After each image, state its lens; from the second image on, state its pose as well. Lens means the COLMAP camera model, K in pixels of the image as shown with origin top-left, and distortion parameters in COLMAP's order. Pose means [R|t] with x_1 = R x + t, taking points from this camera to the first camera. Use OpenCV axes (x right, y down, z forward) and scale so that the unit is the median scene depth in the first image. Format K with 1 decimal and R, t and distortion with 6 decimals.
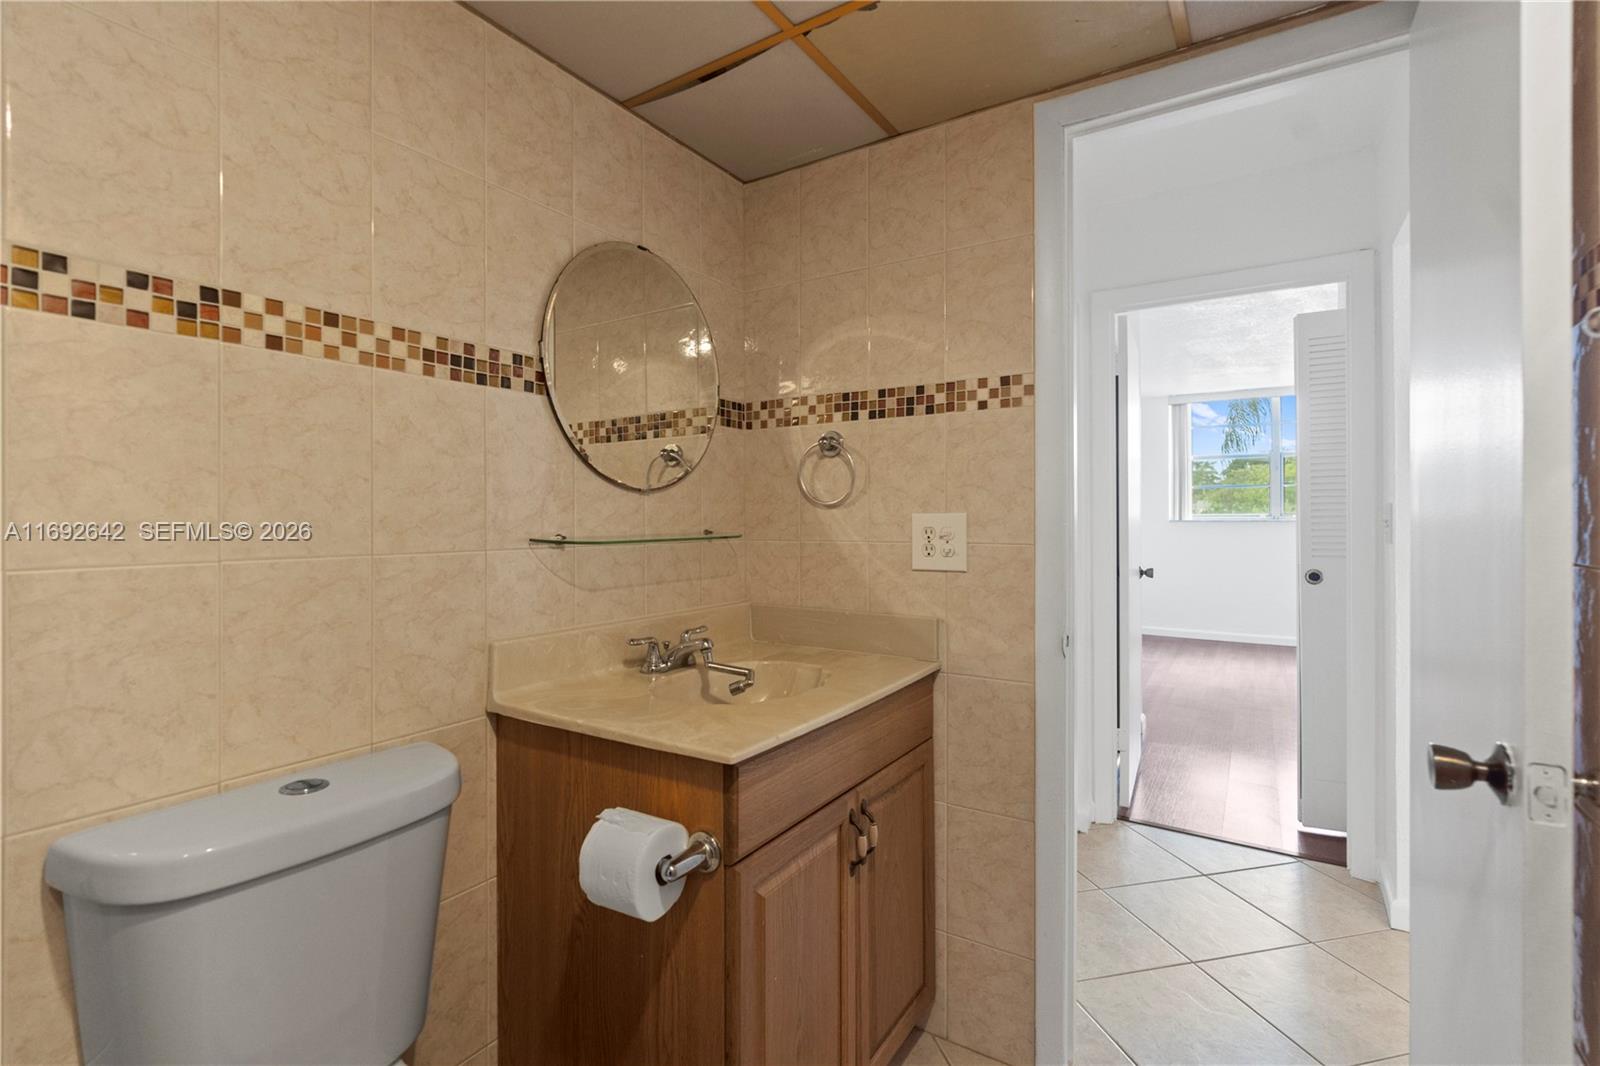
lens RADIAL K [[736.7, 0, 804.4], [0, 736.7, 520.2], [0, 0, 1]] dist [-0.006468, 0.002168]
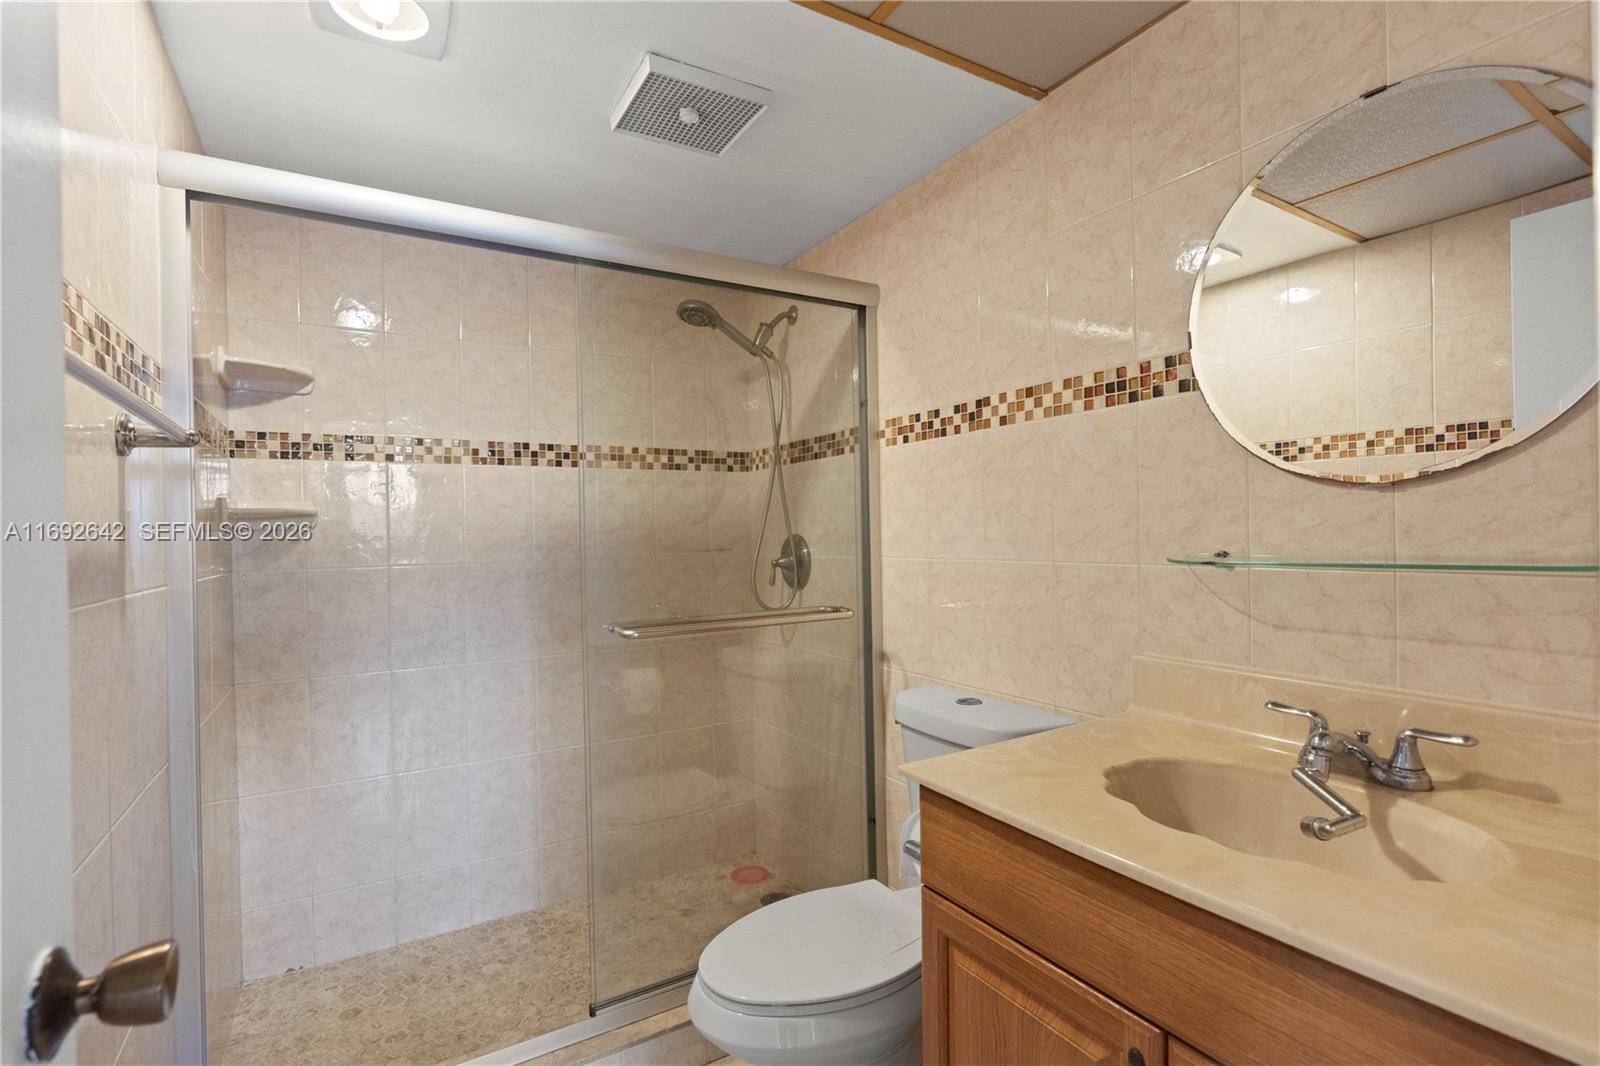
lens RADIAL K [[736.7, 0, 801.4], [0, 736.7, 540.1], [0, 0, 1]] dist [-0.006468, 0.002168]
pose [[-0.446952, 0.010295, -0.894499, 0.925746], [0.011531, 0.999917, 0.005747, -0.004273], [0.894484, -0.007746, -0.447034, 1.410014]]
